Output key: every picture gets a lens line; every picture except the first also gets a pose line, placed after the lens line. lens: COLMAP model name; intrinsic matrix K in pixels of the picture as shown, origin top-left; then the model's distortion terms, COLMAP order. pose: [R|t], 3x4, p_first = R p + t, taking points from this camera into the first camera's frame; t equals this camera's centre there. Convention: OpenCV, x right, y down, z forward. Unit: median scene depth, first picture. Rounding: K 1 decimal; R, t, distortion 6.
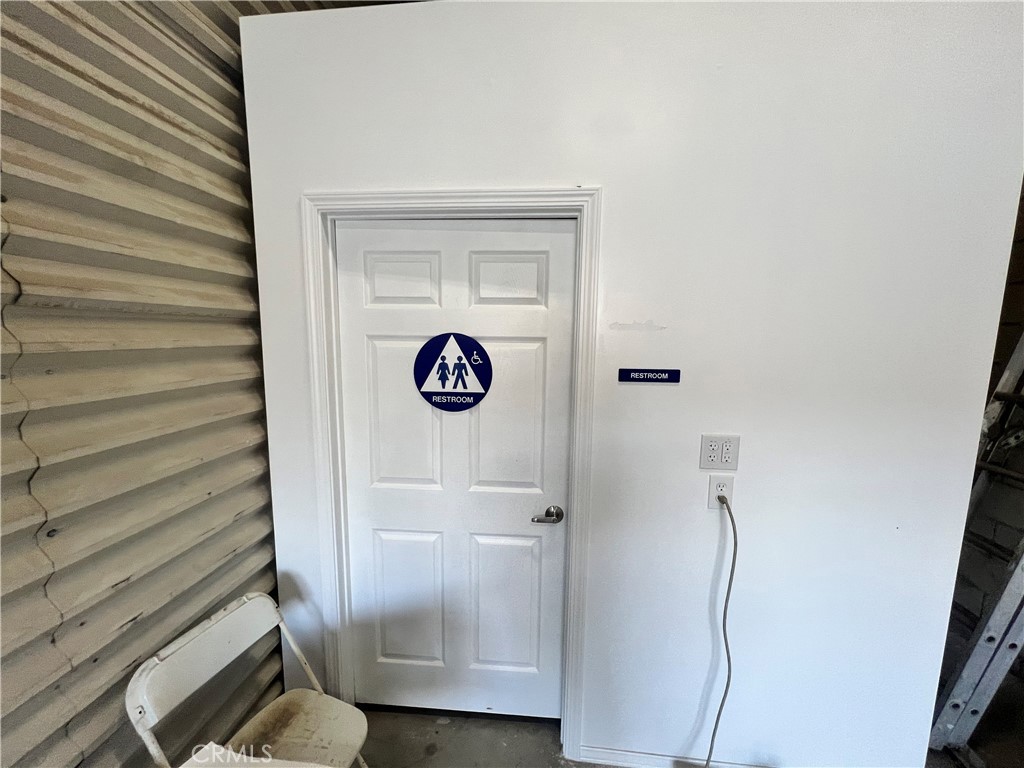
lens RADIAL K [[405.4, 0, 512.0], [0, 405.4, 384.0], [0, 0, 1]] dist [-0.001448, -0.000056]
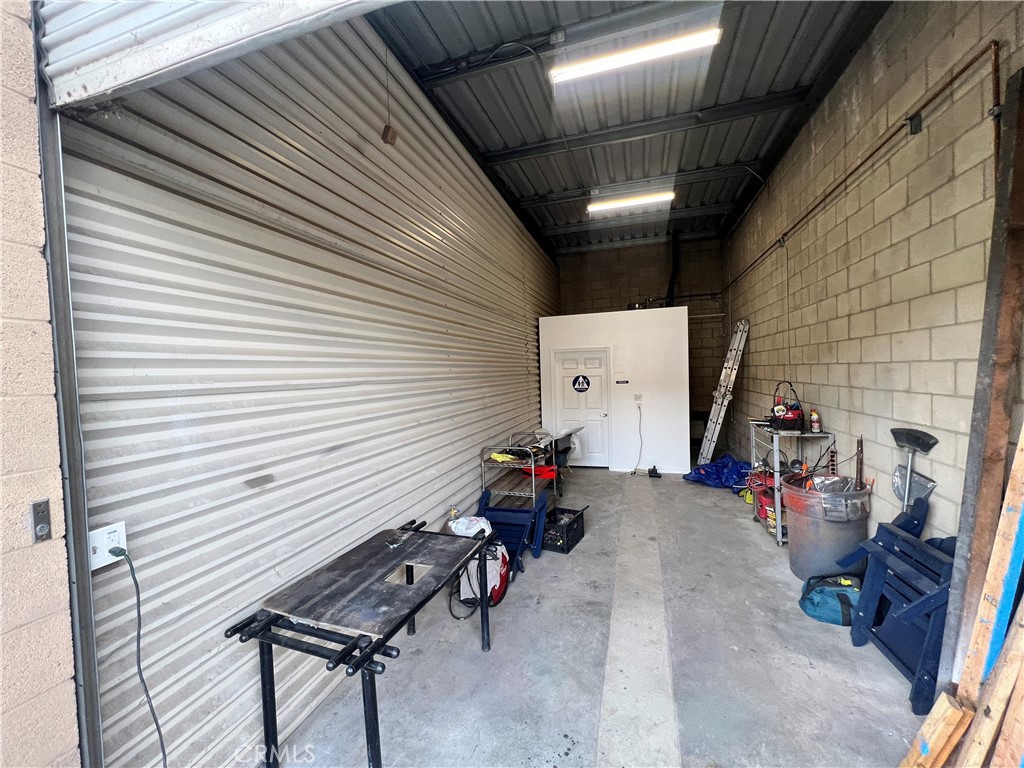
lens RADIAL K [[405.4, 0, 512.0], [0, 405.4, 384.0], [0, 0, 1]] dist [-0.001448, -0.000056]
pose [[0.973040, -0.037752, -0.227526, 0.139015], [0.015872, 0.995134, -0.097242, 0.416464], [0.230090, 0.091009, 0.968905, -3.693273]]
